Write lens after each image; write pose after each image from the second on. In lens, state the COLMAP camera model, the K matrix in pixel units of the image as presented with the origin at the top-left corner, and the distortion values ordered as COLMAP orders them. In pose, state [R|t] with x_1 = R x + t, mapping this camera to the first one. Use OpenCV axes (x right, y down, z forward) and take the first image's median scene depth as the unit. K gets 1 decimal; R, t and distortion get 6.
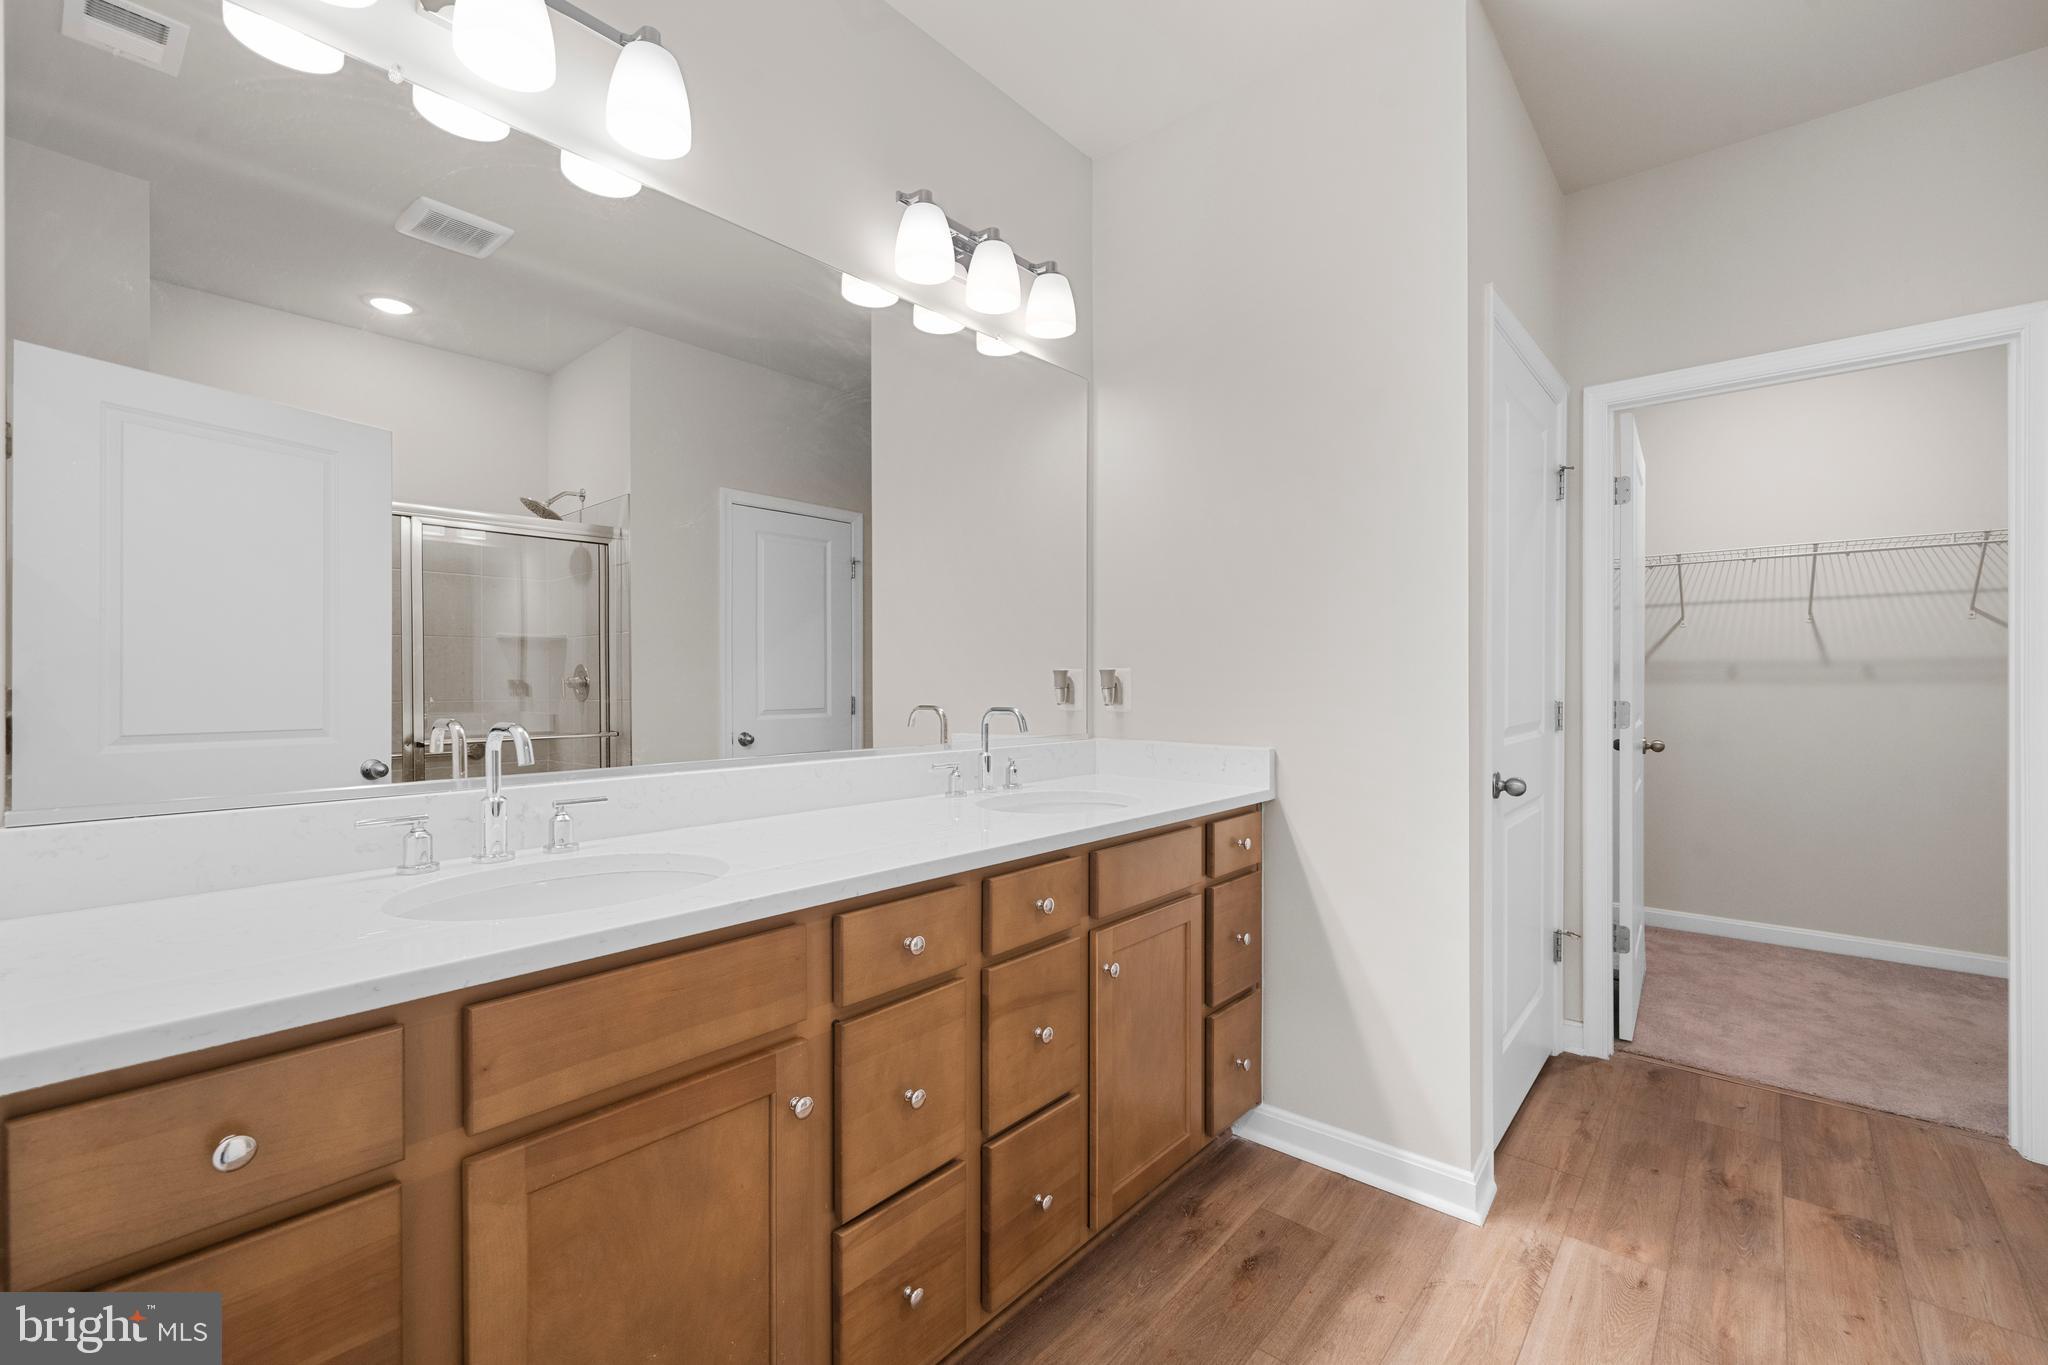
lens RADIAL K [[880.3, 0, 1017.5], [0, 880.3, 682.5], [0, 0, 1]] dist [0.001413, -0.000051]
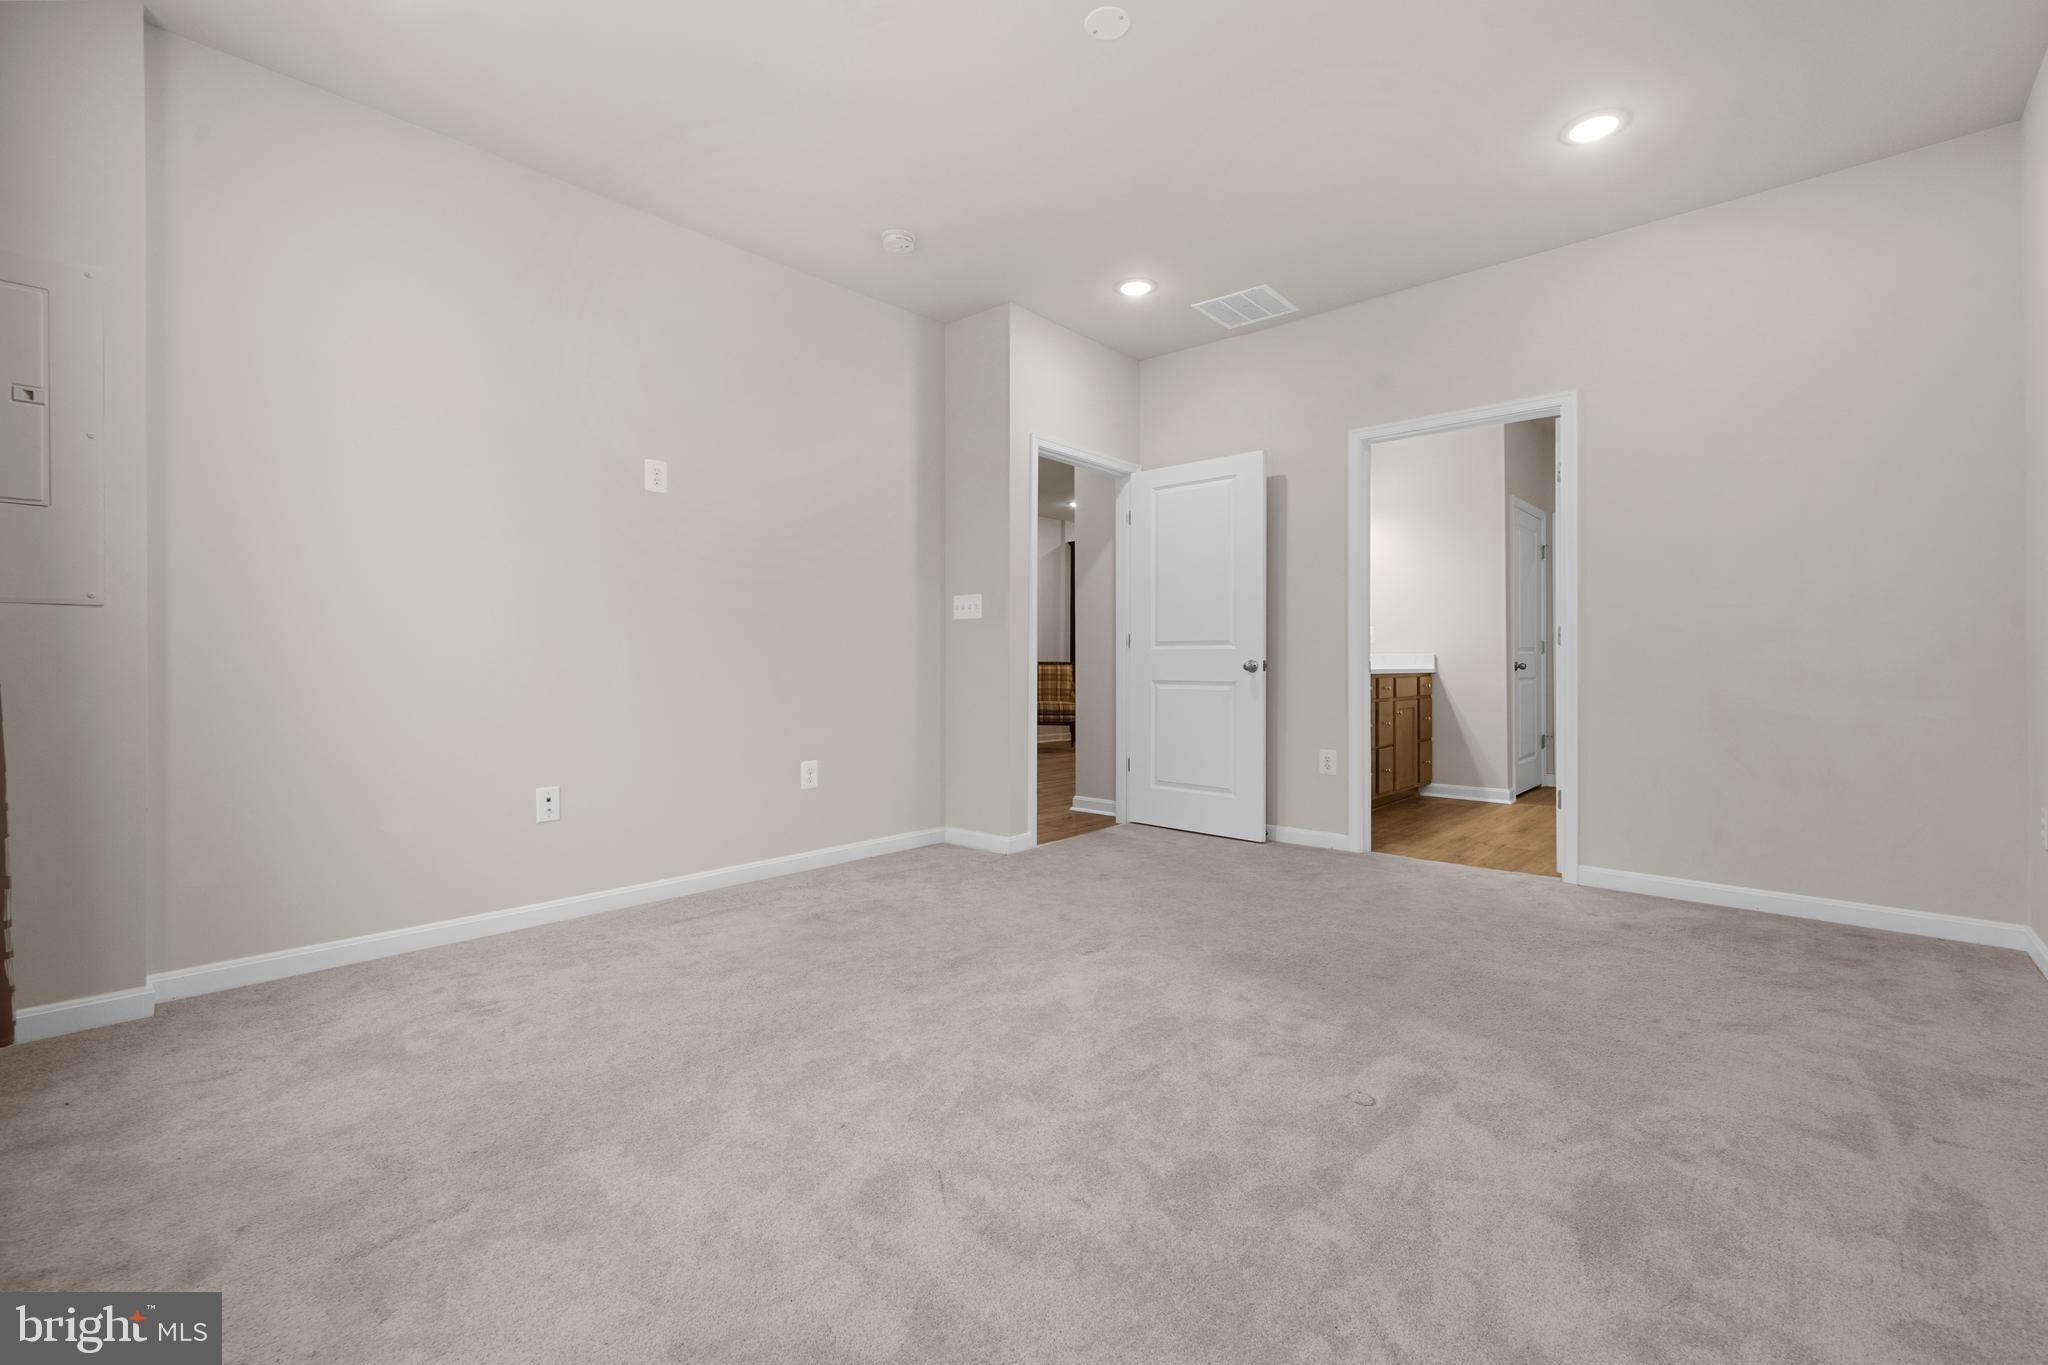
lens RADIAL K [[880.3, 0, 1024.6], [0, 880.3, 664.0], [0, 0, 1]] dist [0.001413, -0.000051]
pose [[0.999672, -0.001410, -0.025588, -0.965010], [0.001087, 0.999919, -0.012659, 0.144456], [0.025604, 0.012627, 0.999592, -1.873508]]
